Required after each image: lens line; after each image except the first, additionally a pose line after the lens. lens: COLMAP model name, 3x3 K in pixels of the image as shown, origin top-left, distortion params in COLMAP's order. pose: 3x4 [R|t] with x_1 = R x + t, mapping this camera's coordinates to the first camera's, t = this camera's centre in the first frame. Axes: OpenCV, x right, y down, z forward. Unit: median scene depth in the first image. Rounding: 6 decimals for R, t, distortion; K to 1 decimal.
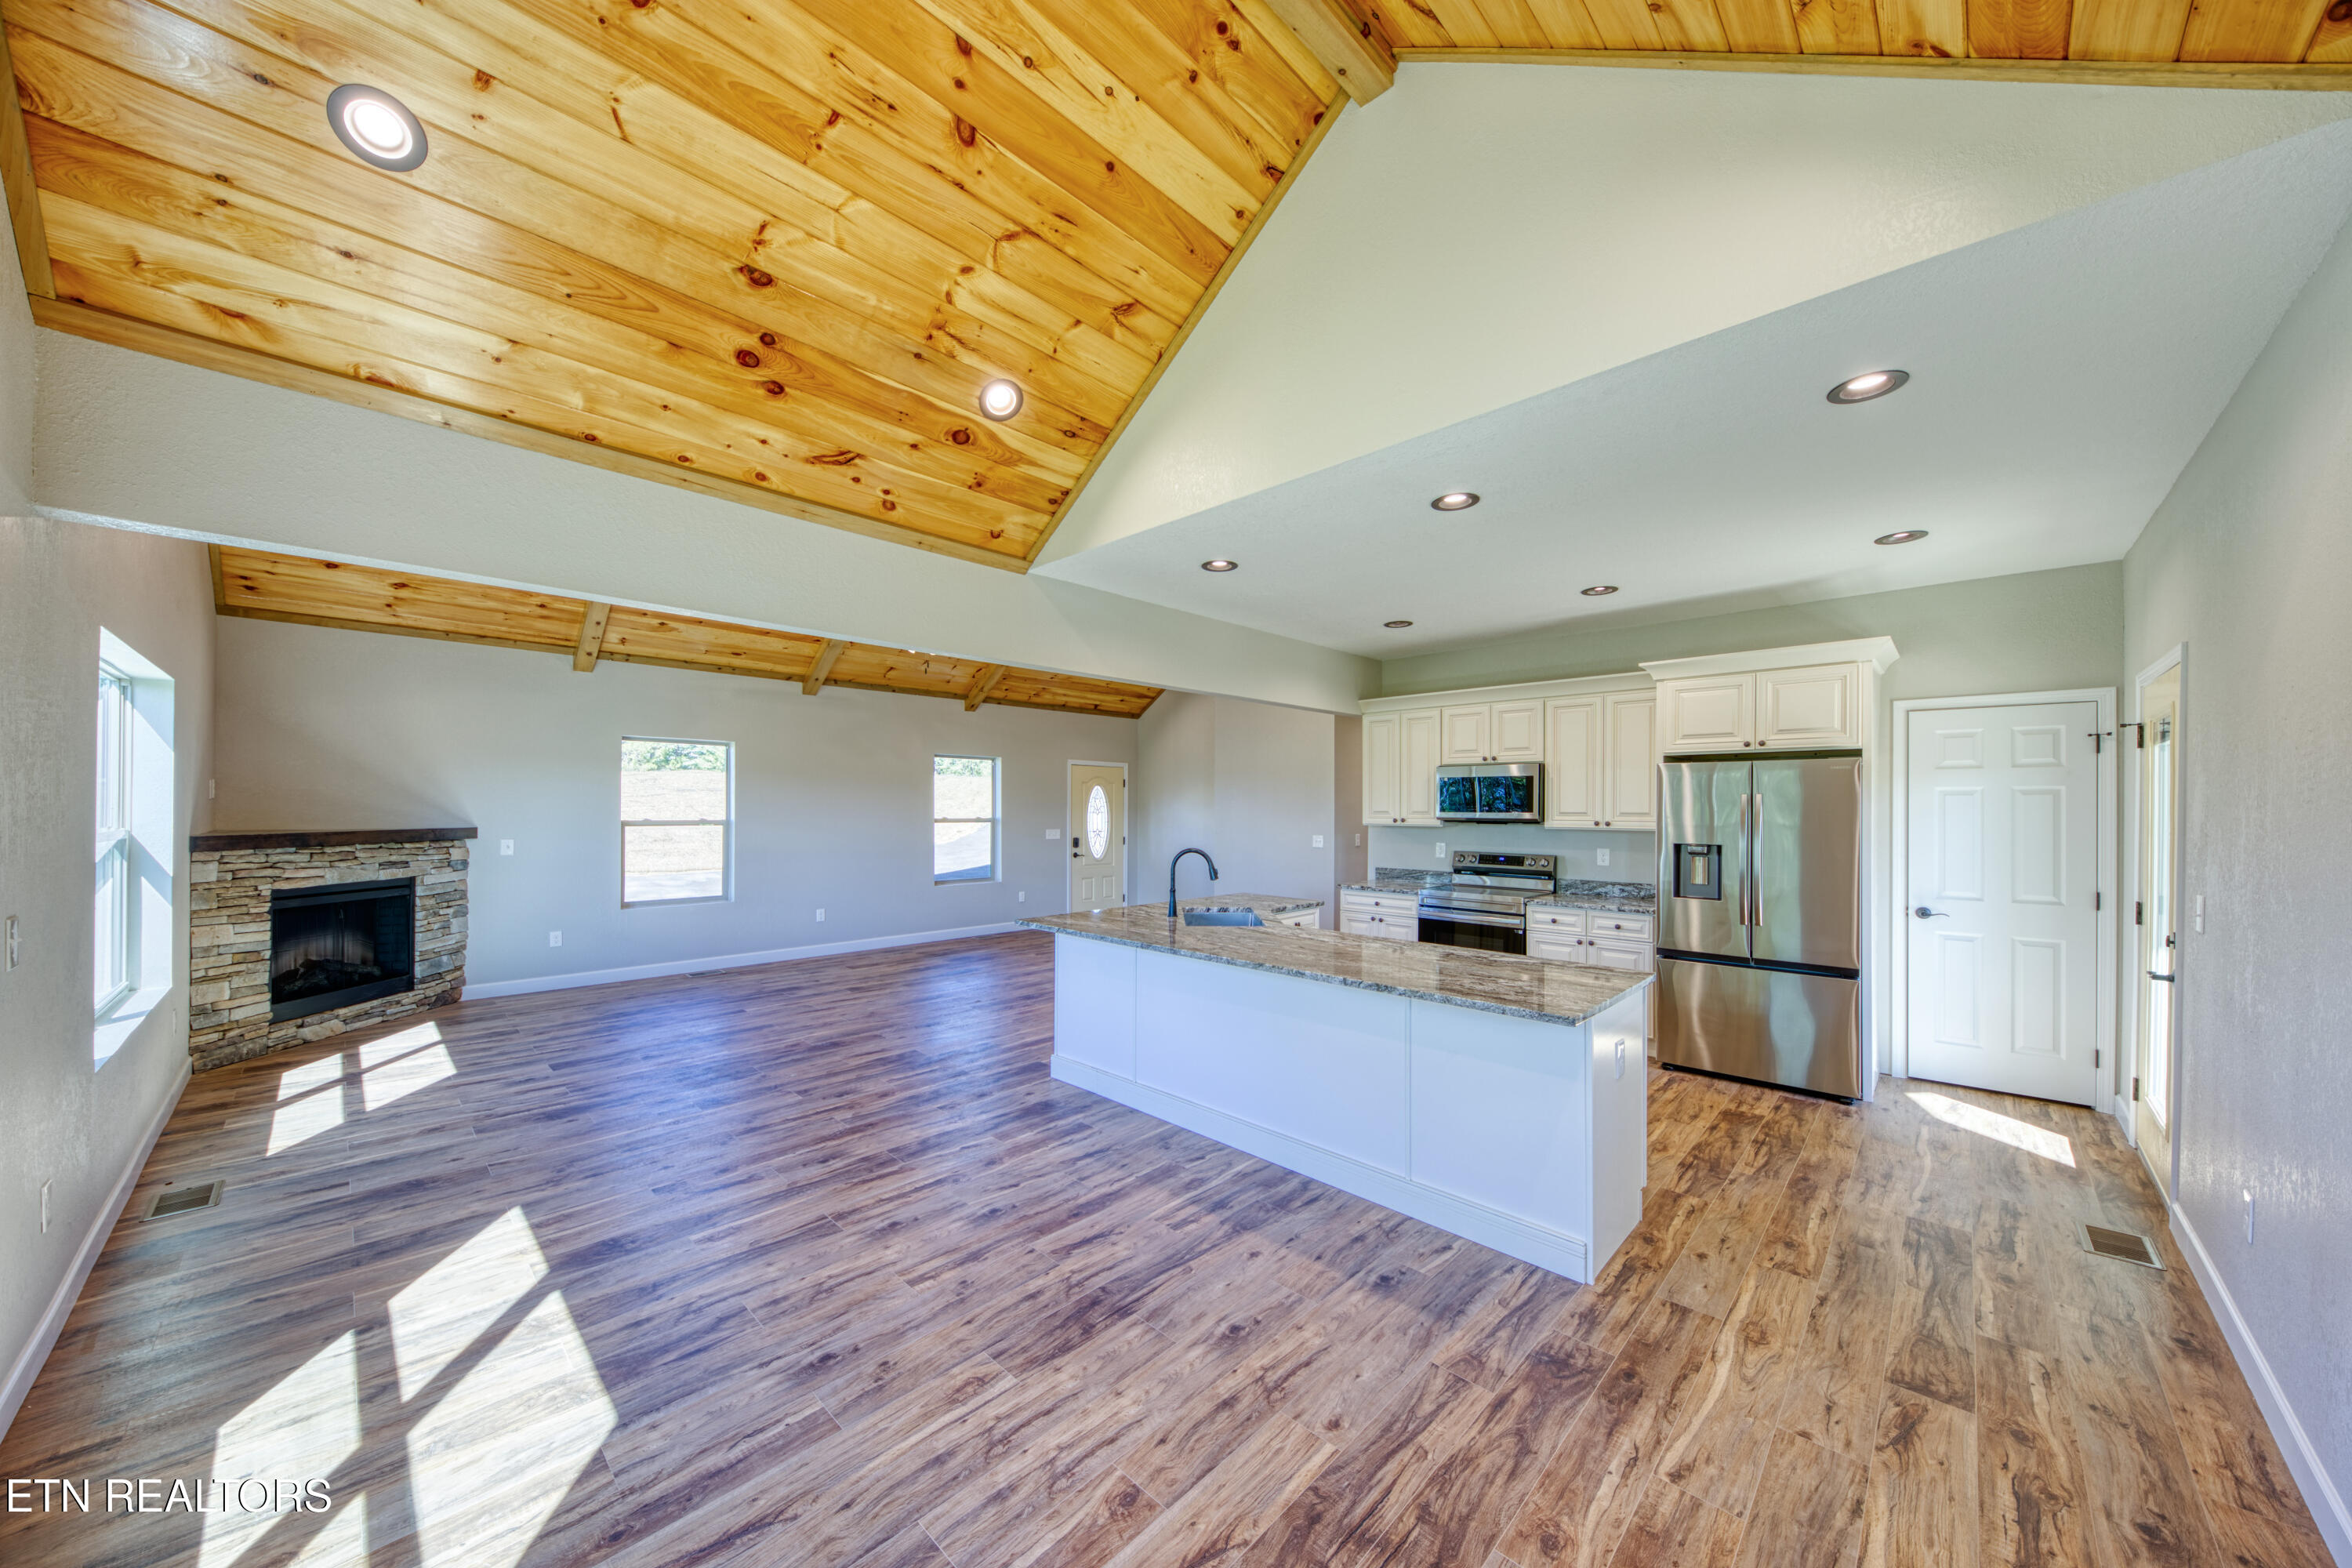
lens RADIAL K [[824.2, 0, 1199.7], [0, 824.2, 805.2], [0, 0, 1]] dist [0.002594, -0.002139]
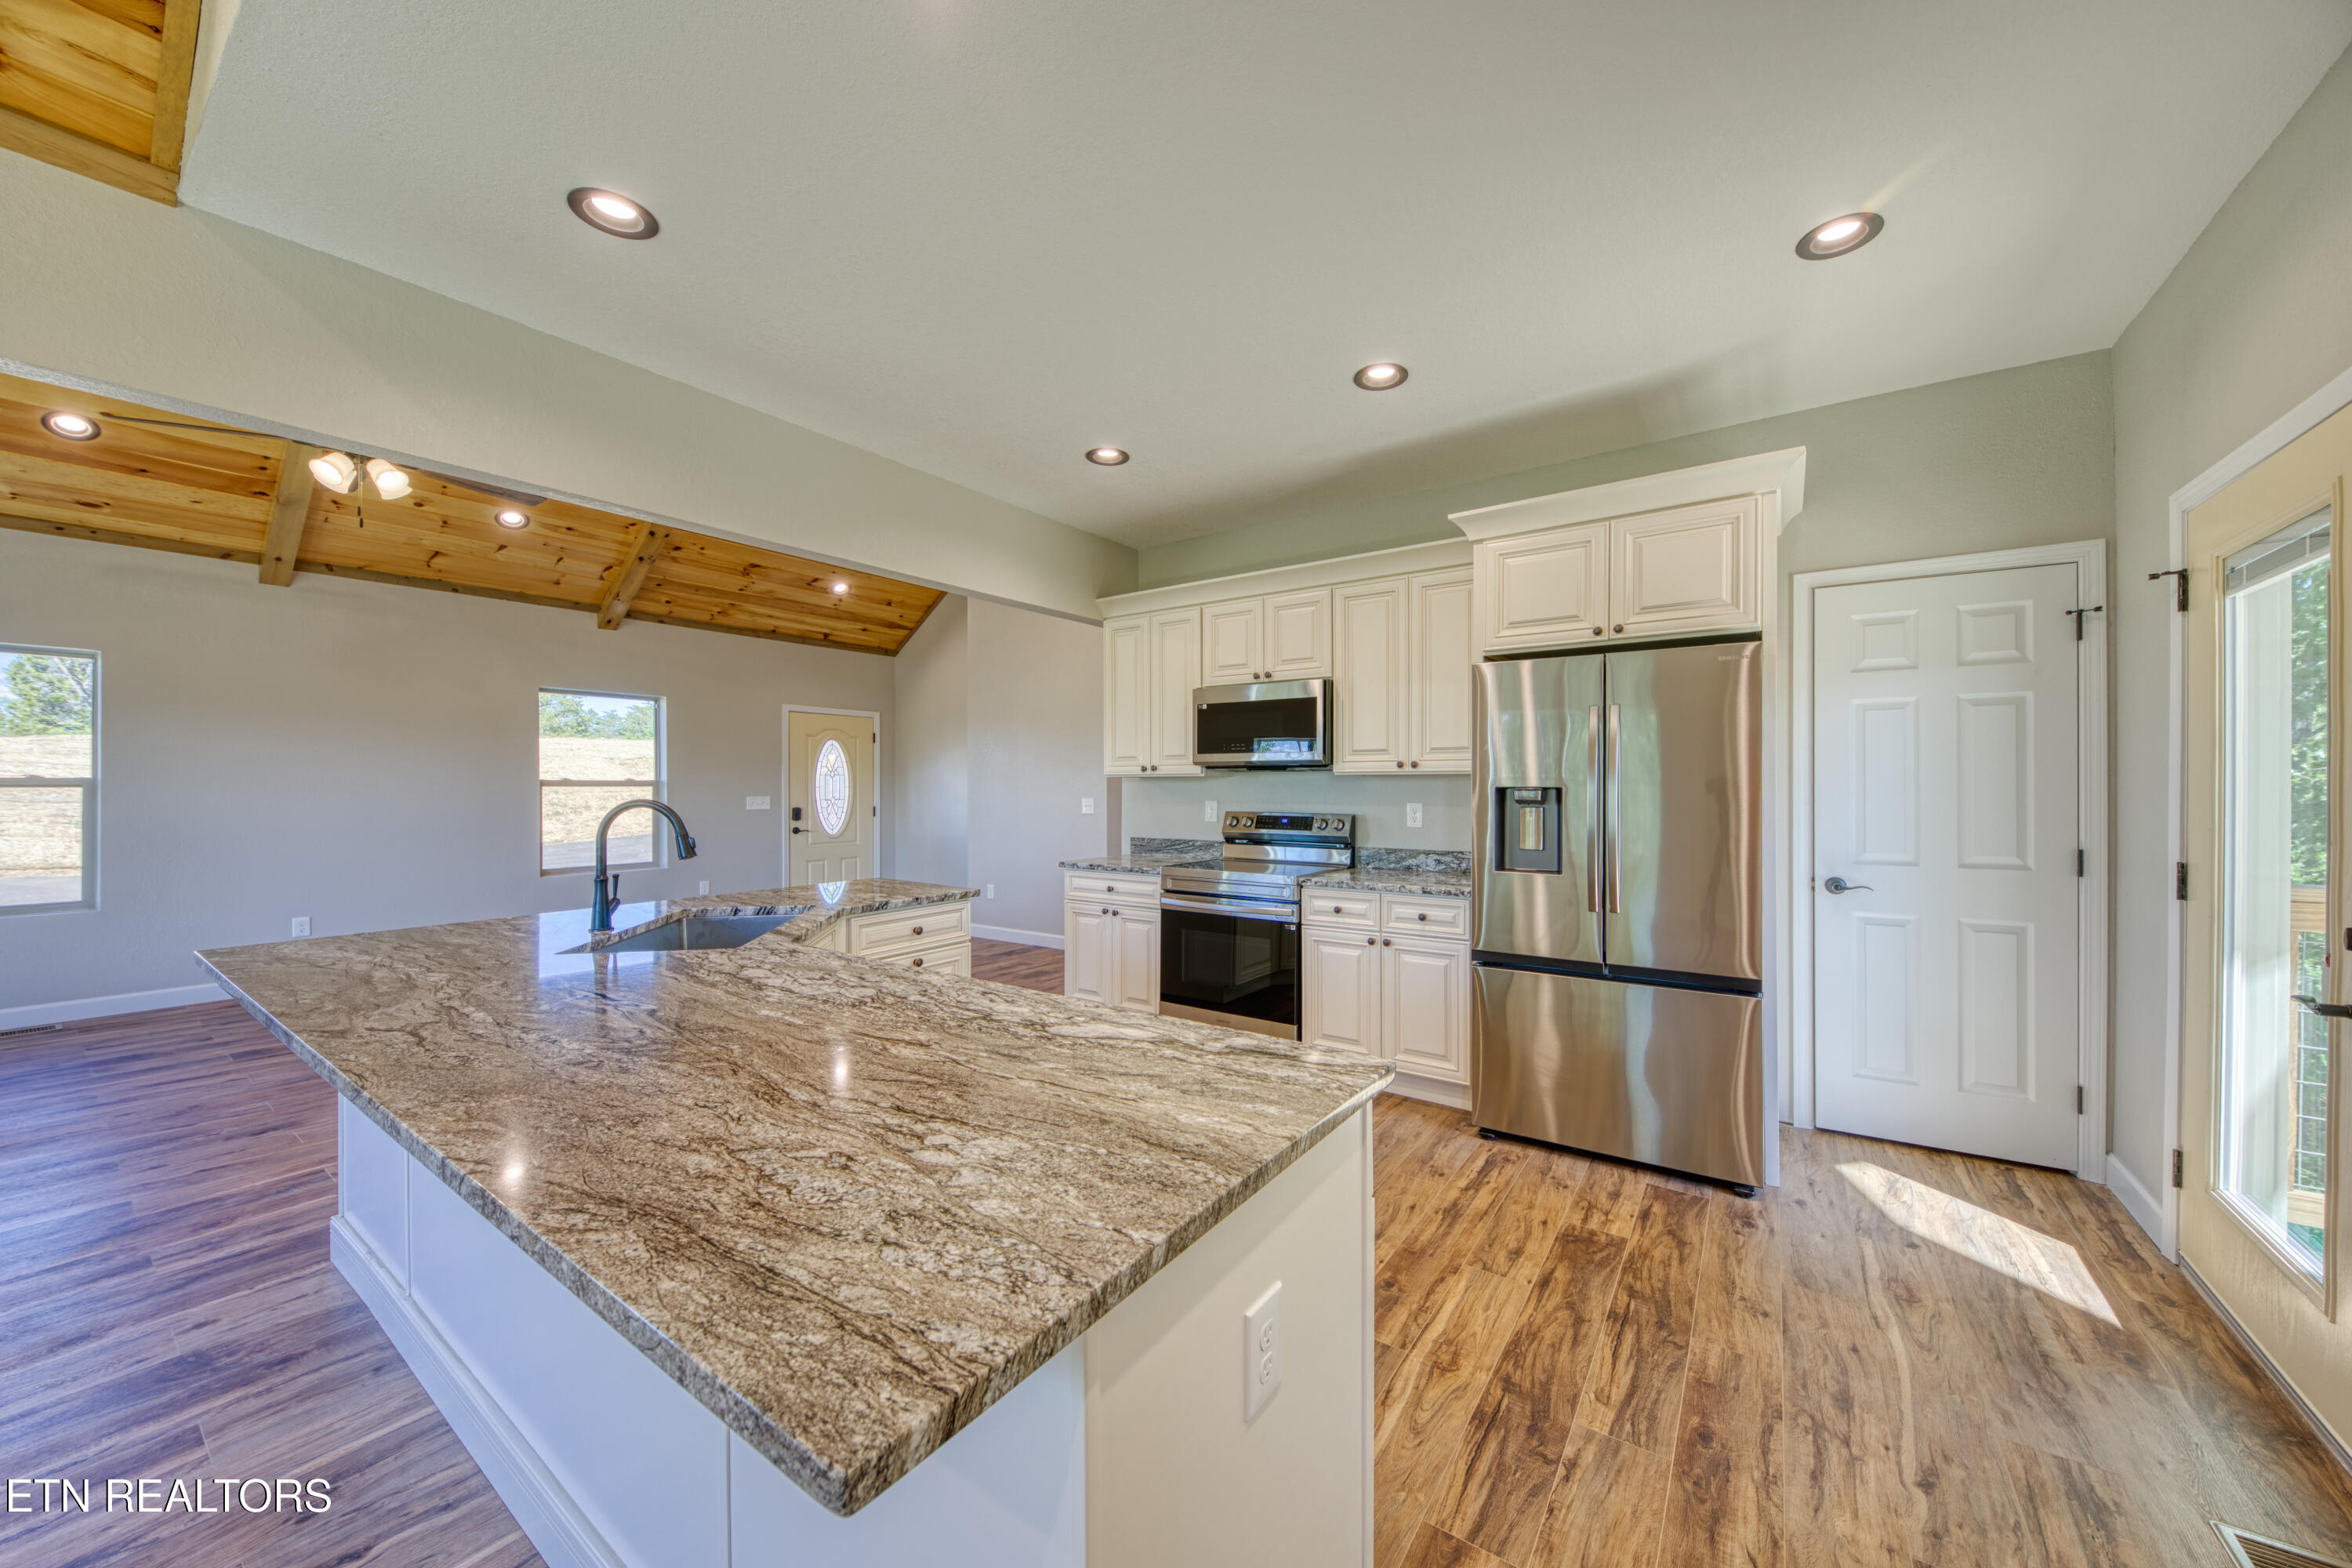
lens RADIAL K [[824.2, 0, 1244.5], [0, 824.2, 786.1], [0, 0, 1]] dist [0.002594, -0.002139]
pose [[0.984264, -0.005408, 0.176620, 0.275957], [0.004882, 0.999982, 0.003412, 0.043609], [-0.176635, -0.002496, 0.984273, 0.412435]]
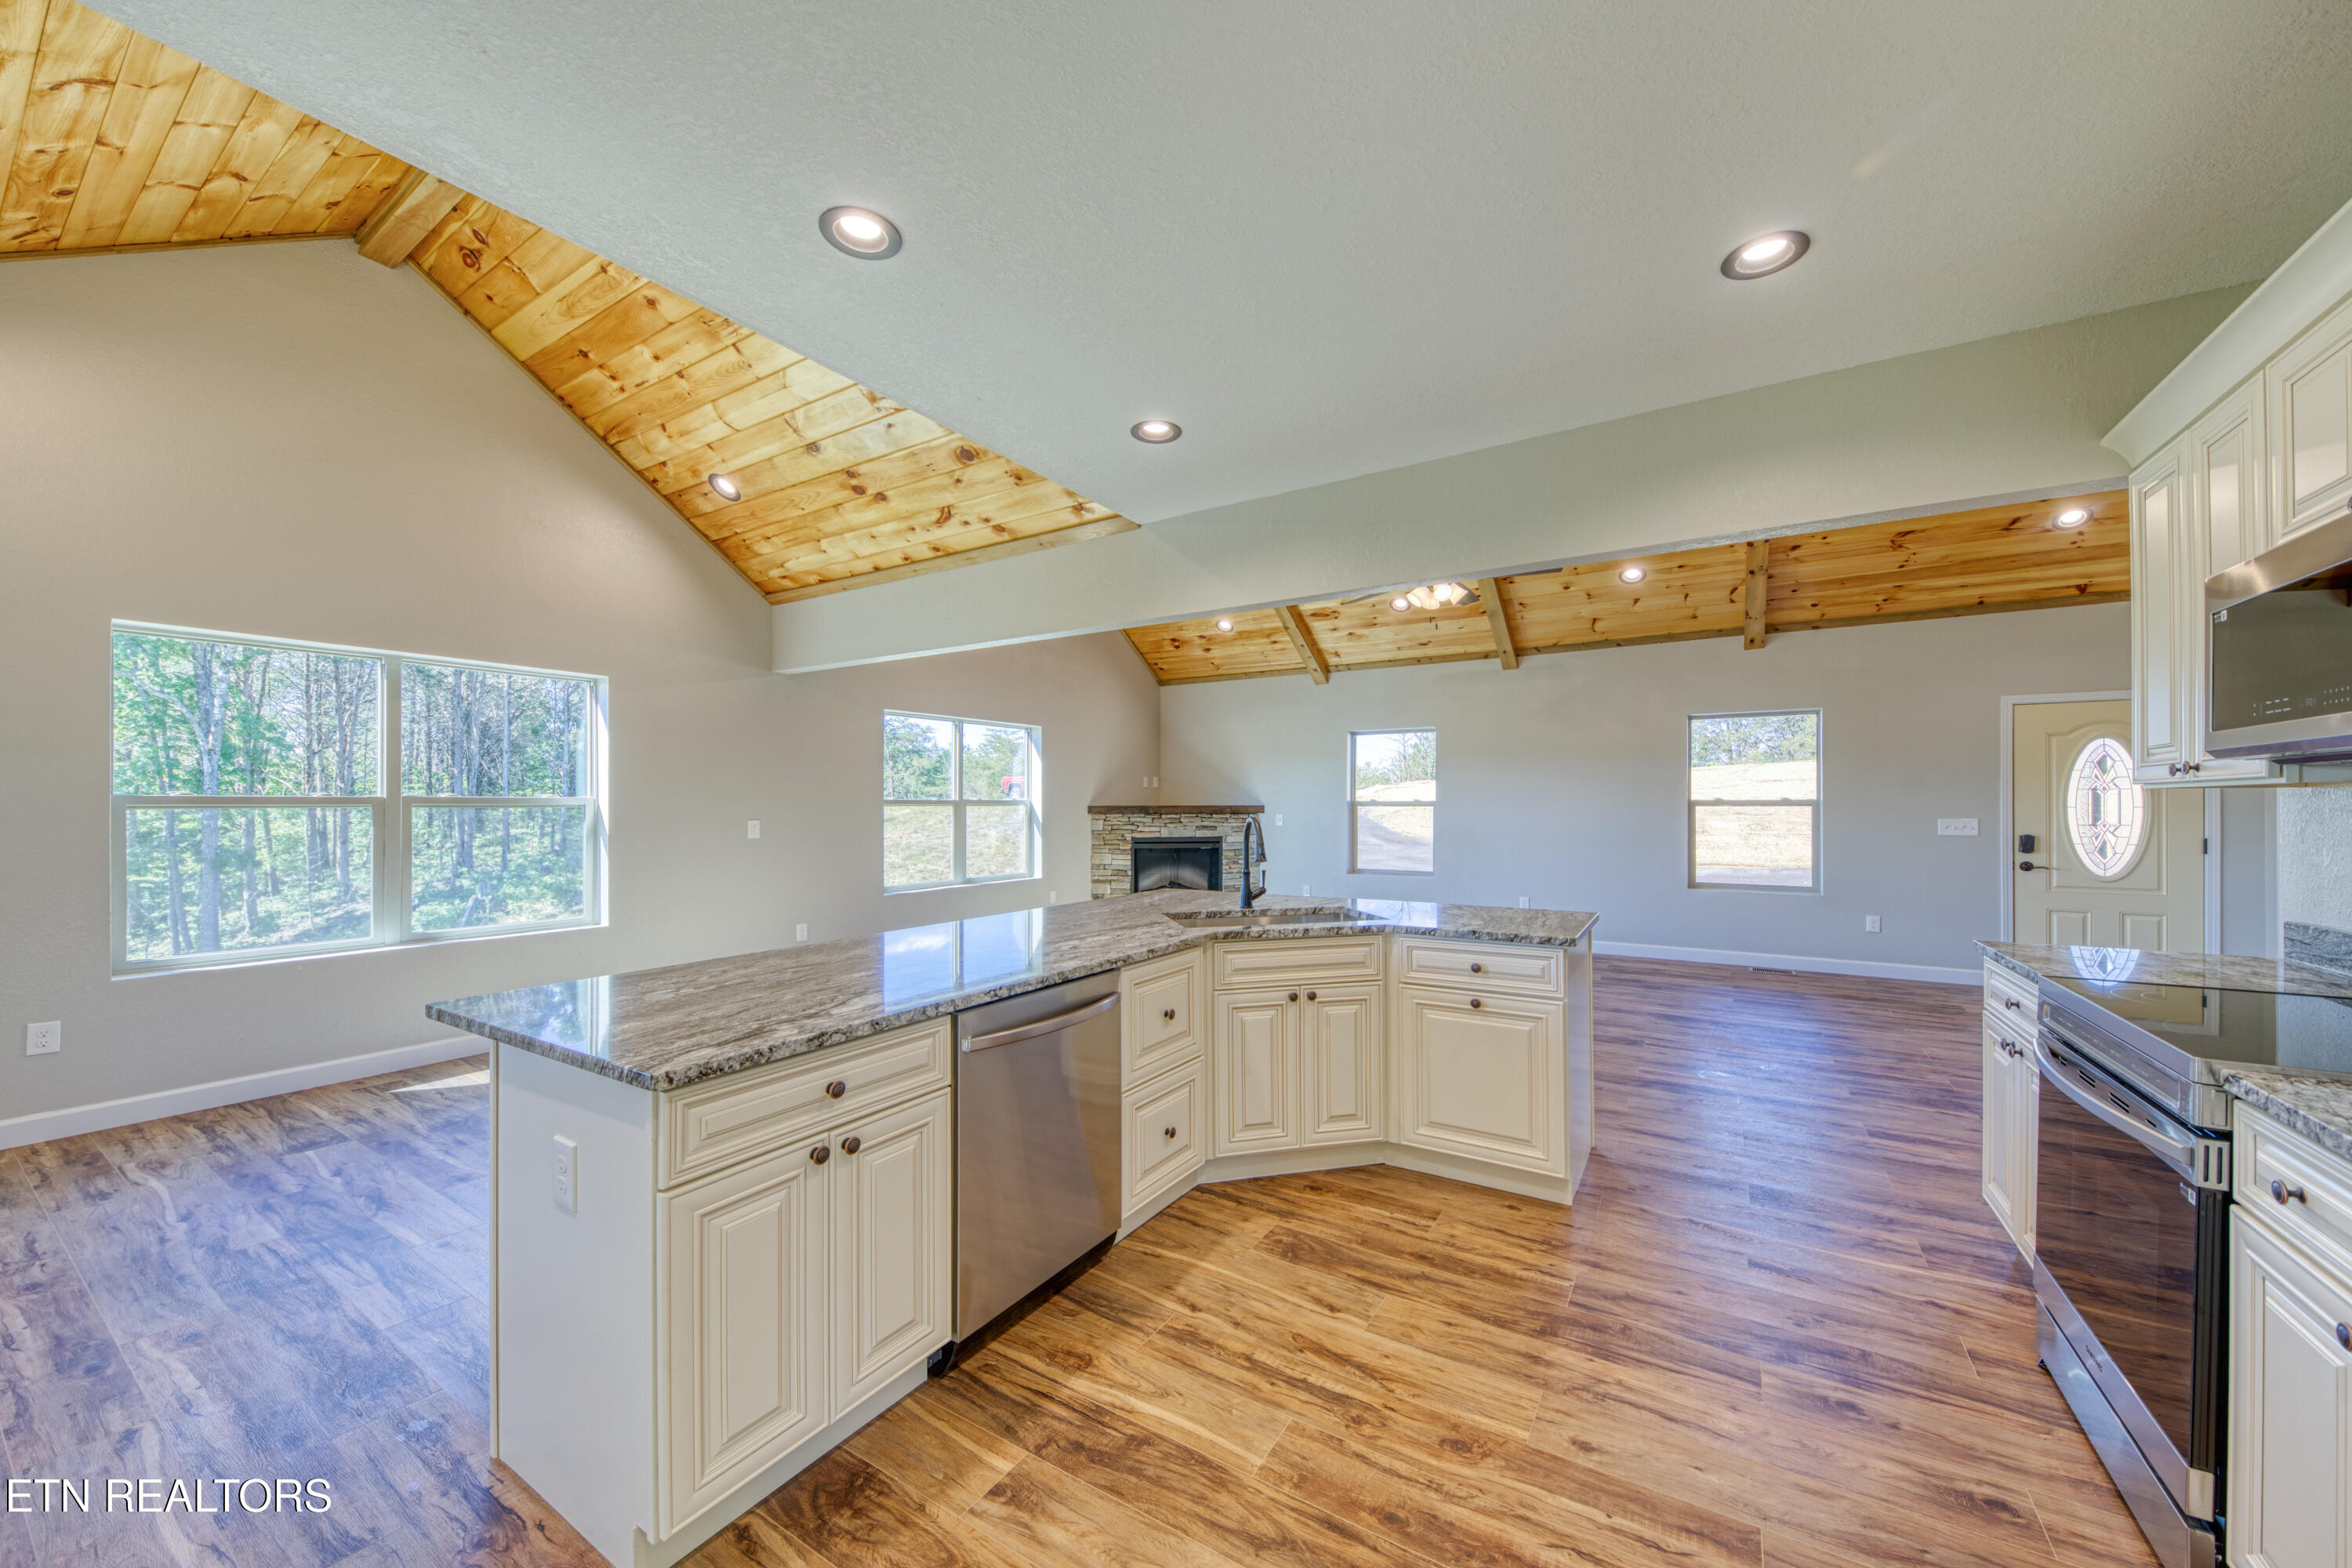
lens RADIAL K [[824.2, 0, 1181.6], [0, 824.2, 806.5], [0, 0, 1]] dist [0.002594, -0.002139]
pose [[0.197960, -0.004141, -0.980201, 0.681190], [0.005702, 0.999979, -0.003073, 0.044294], [0.980193, -0.004981, 0.197980, 0.785610]]
